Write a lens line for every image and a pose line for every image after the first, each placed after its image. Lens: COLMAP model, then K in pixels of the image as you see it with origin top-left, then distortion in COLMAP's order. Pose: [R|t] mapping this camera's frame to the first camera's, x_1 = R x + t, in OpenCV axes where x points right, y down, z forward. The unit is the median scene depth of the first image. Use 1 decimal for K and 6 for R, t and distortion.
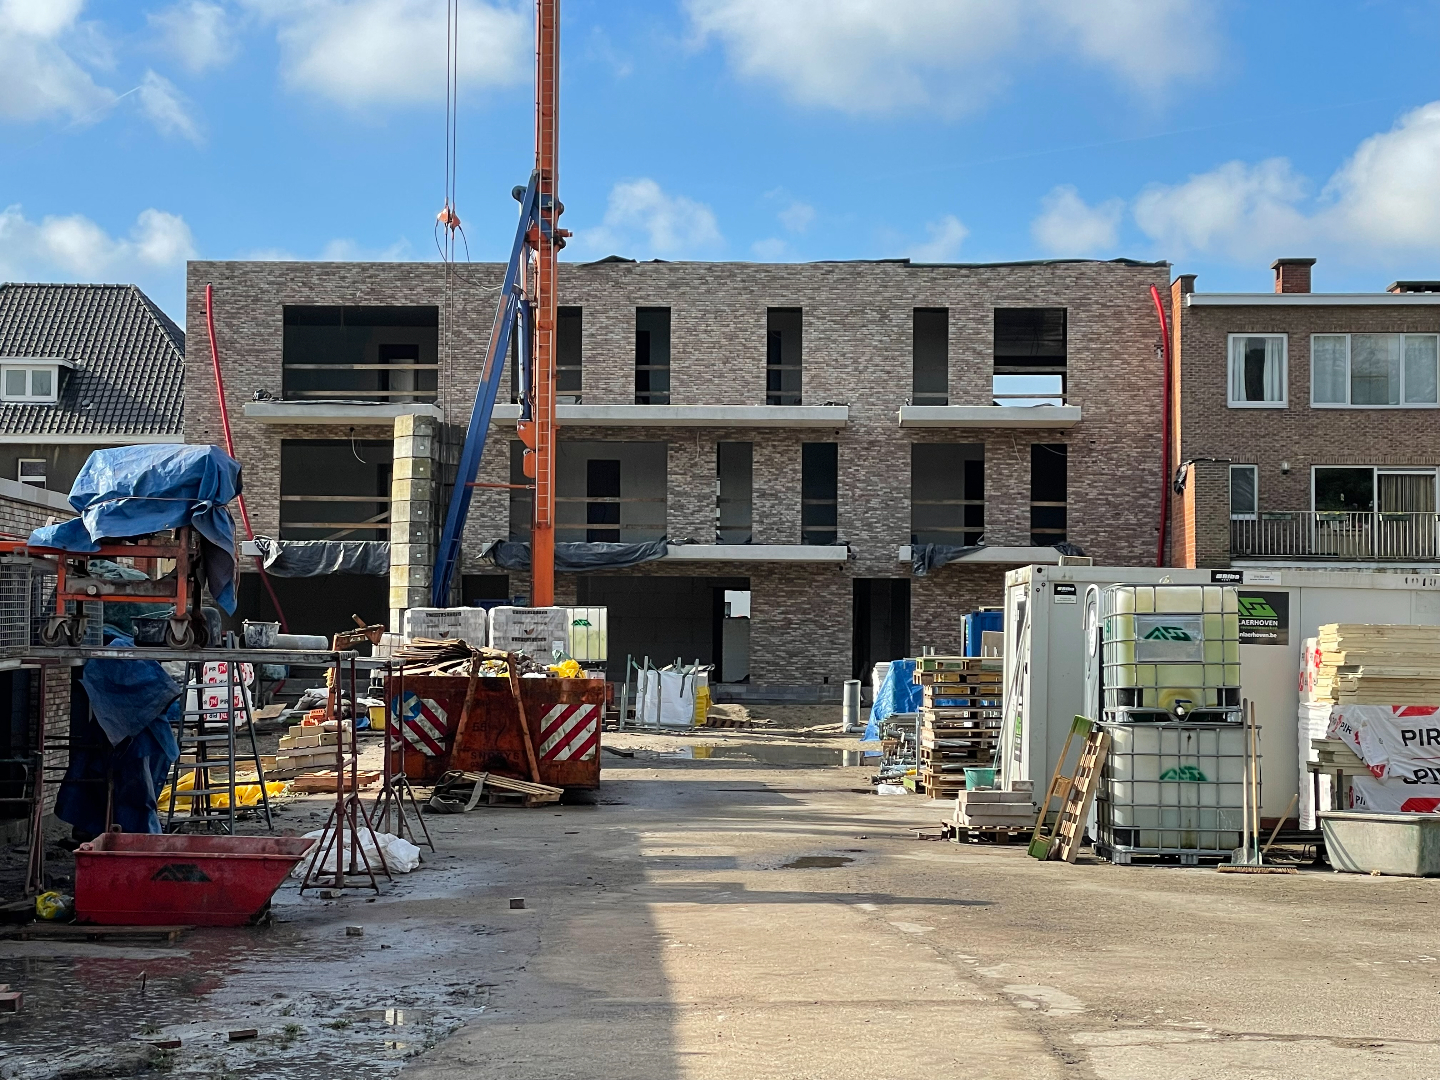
lens RADIAL K [[2723.9, 0, 719.7], [0, 2723.9, 539.2], [0, 0, 1]] dist [0.165339, 0.000000]
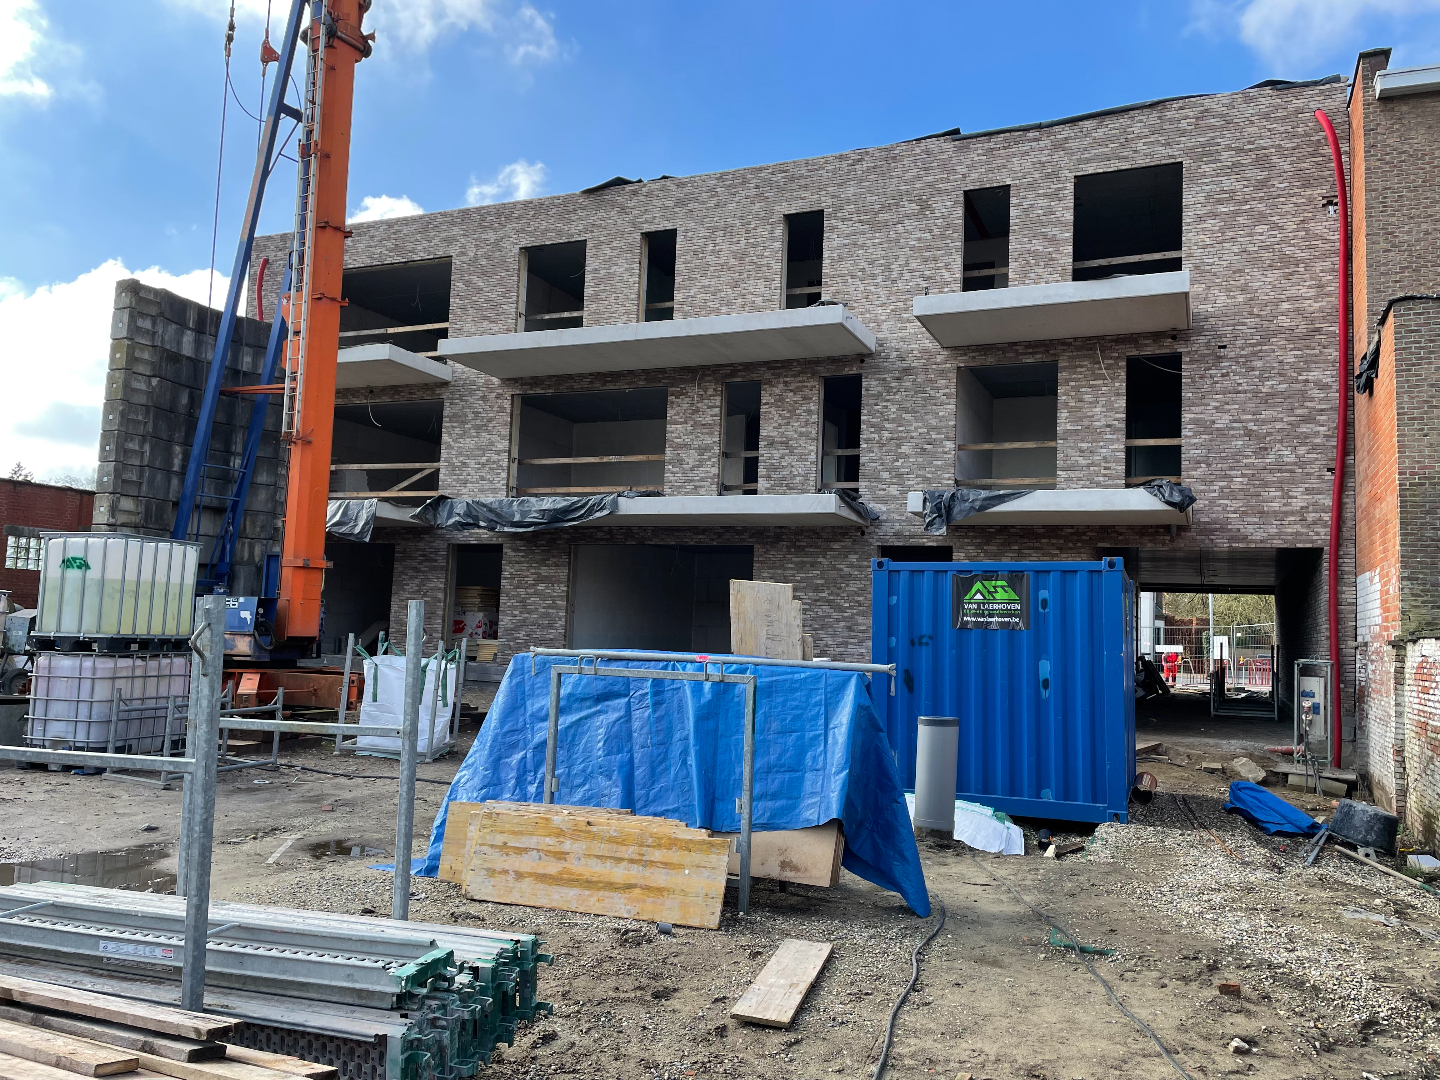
lens RADIAL K [[1085.7, 0, 718.2], [0, 1085.7, 541.9], [0, 0, 1]] dist [0.093694, -0.111908]
pose [[0.962133, -0.000181, -0.272581, 0.089151], [-0.003452, 0.999911, -0.012849, 0.017243], [0.272559, 0.013303, 0.962047, 0.691458]]
